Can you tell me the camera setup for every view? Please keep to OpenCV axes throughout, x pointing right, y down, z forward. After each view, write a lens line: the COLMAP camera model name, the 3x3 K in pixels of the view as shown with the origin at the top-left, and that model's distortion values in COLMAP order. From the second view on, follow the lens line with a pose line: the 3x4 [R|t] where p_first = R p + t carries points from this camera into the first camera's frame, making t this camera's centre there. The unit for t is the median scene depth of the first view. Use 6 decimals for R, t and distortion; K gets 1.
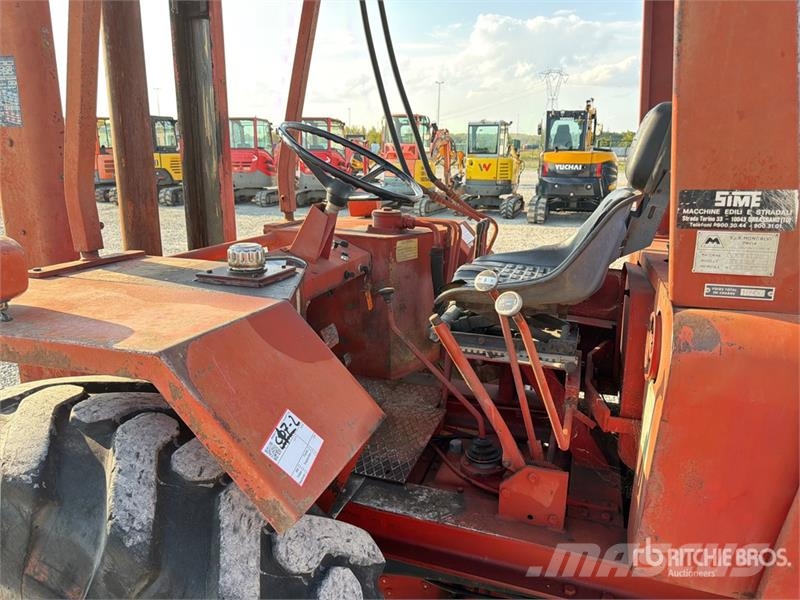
lens RADIAL K [[569.0, 0, 396.7], [0, 569.0, 303.0], [0, 0, 1]] dist [0.043132, -0.052179]
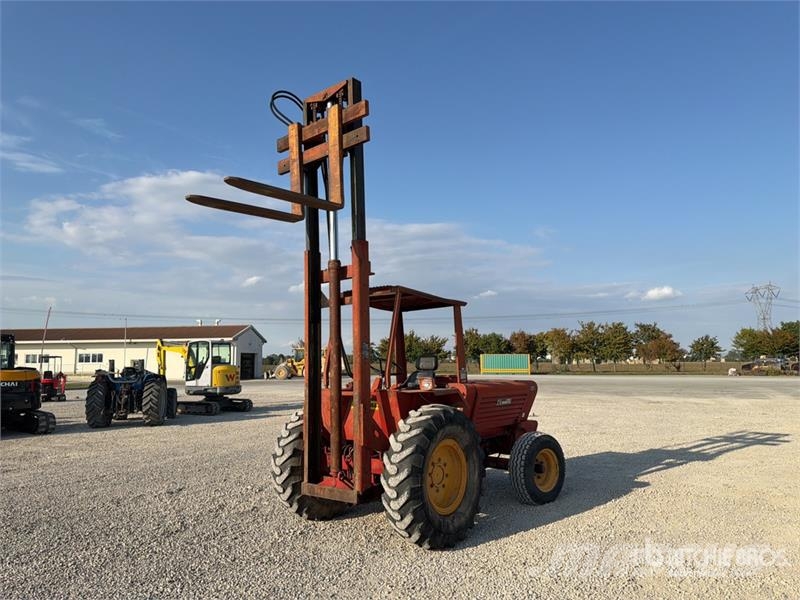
lens RADIAL K [[554.5, 0, 402.6], [0, 554.5, 283.5], [0, 0, 1]] dist [0.056649, -0.093944]
pose [[0.348567, 0.121656, 0.929355, -3.059273], [0.259904, 0.940112, -0.220544, 0.084292], [-0.900528, 0.318417, 0.296073, -0.376962]]
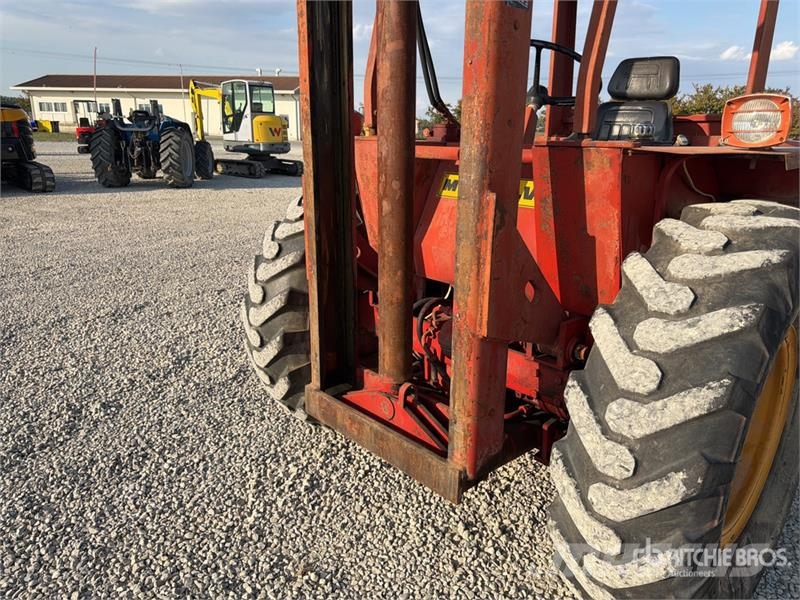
lens RADIAL K [[566.1, 0, 400.0], [0, 566.1, 300.0], [0, 0, 1]] dist [0.062620, -0.086605]
pose [[0.468215, -0.253679, 0.846417, -1.232834], [0.214522, 0.961879, 0.169616, -0.027746], [-0.857178, 0.102158, 0.504786, 0.545231]]
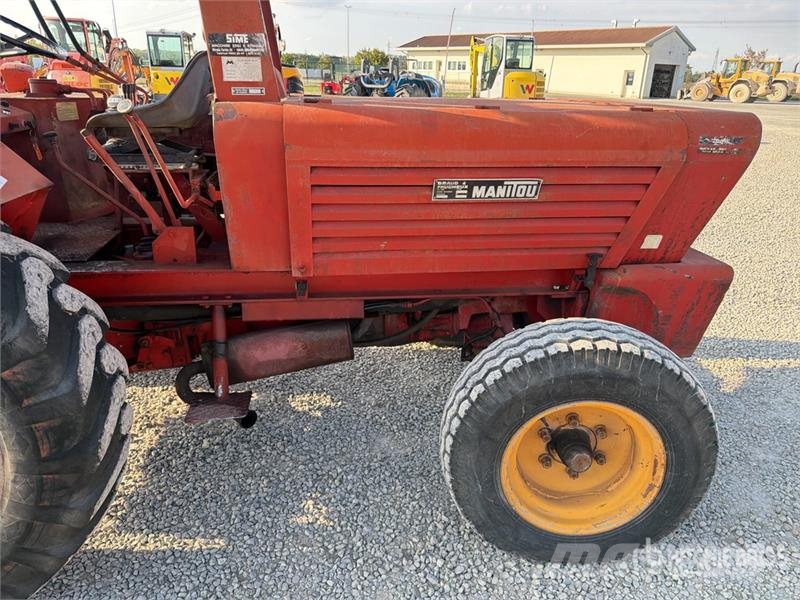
lens RADIAL K [[571.2, 0, 398.2], [0, 571.2, 298.9], [0, 0, 1]] dist [0.021840, -0.028658]
pose [[0.883326, -0.156274, 0.441942, 0.039143], [0.104109, 0.984650, 0.140094, 0.206287], [-0.457052, -0.077739, 0.886036, -0.449786]]
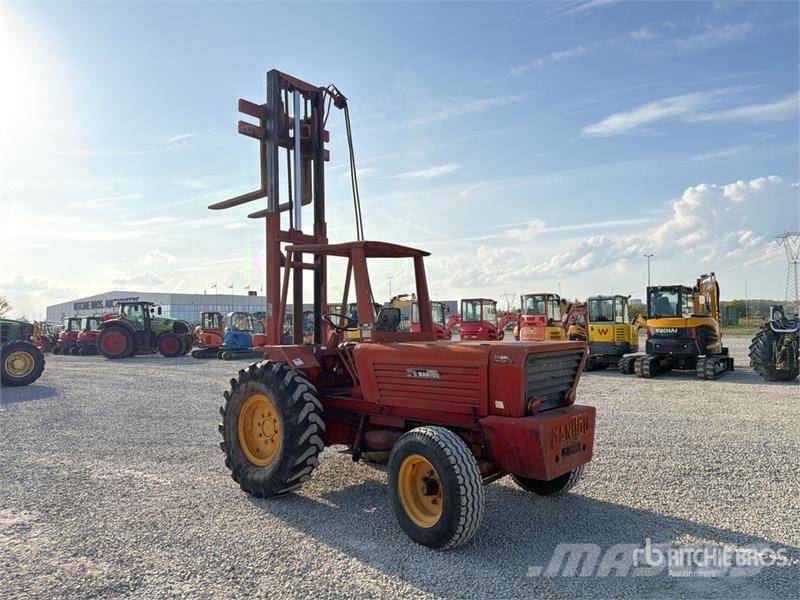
lens RADIAL K [[566.1, 0, 400.0], [0, 566.1, 300.0], [0, 0, 1]] dist [0.062620, -0.086605]
pose [[0.936793, -0.035966, -0.348031, 1.368821], [-0.069195, 0.956013, -0.285045, 0.571725], [0.342974, 0.291110, 0.893098, -1.957150]]
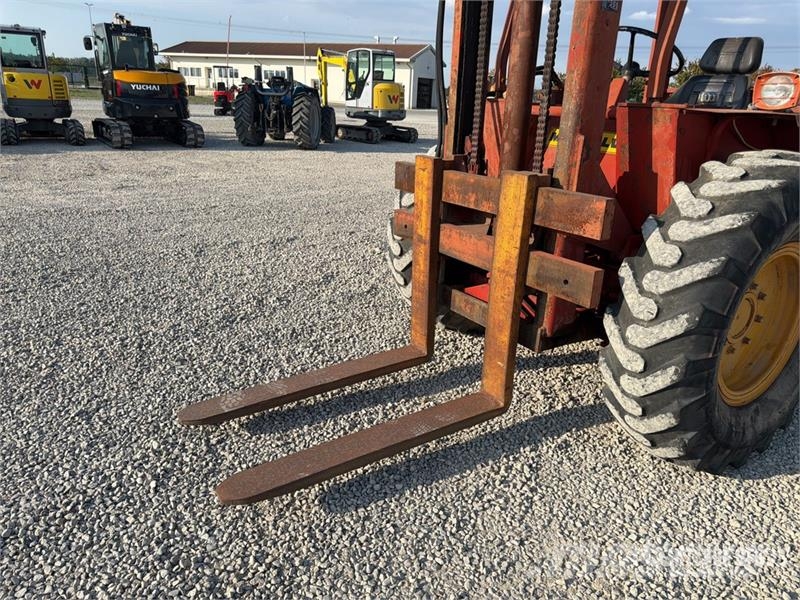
lens RADIAL K [[560.8, 0, 395.5], [0, 560.8, 303.7], [0, 0, 1]] dist [0.092927, -0.123699]
pose [[0.627978, -0.252662, 0.736075, -1.637456], [0.167493, 0.967544, 0.189219, 0.035421], [-0.759994, 0.004463, 0.649915, 0.361362]]
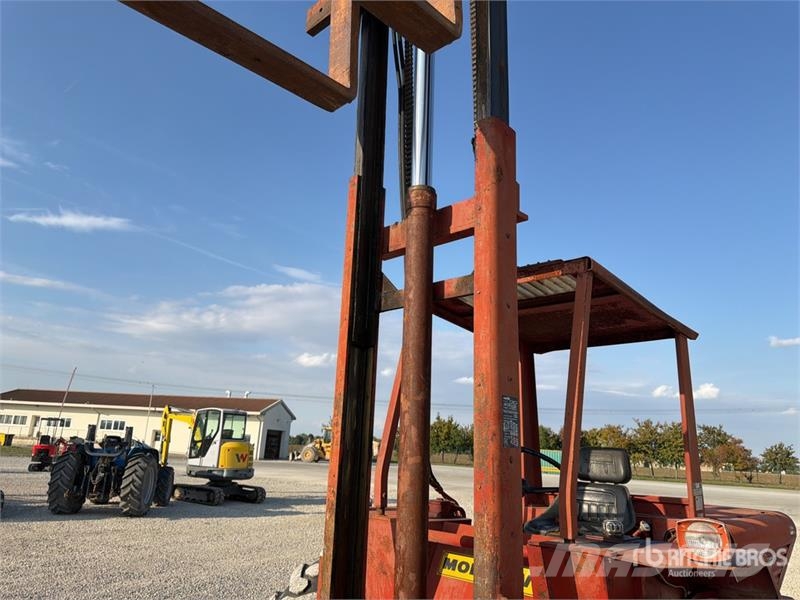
lens RADIAL K [[571.2, 0, 398.2], [0, 571.2, 298.9], [0, 0, 1]] dist [0.021840, -0.028658]
pose [[0.408004, 0.247465, 0.878802, -1.465046], [0.190759, 0.918212, -0.347127, -0.156633], [-0.892829, 0.309269, 0.327428, 0.517249]]
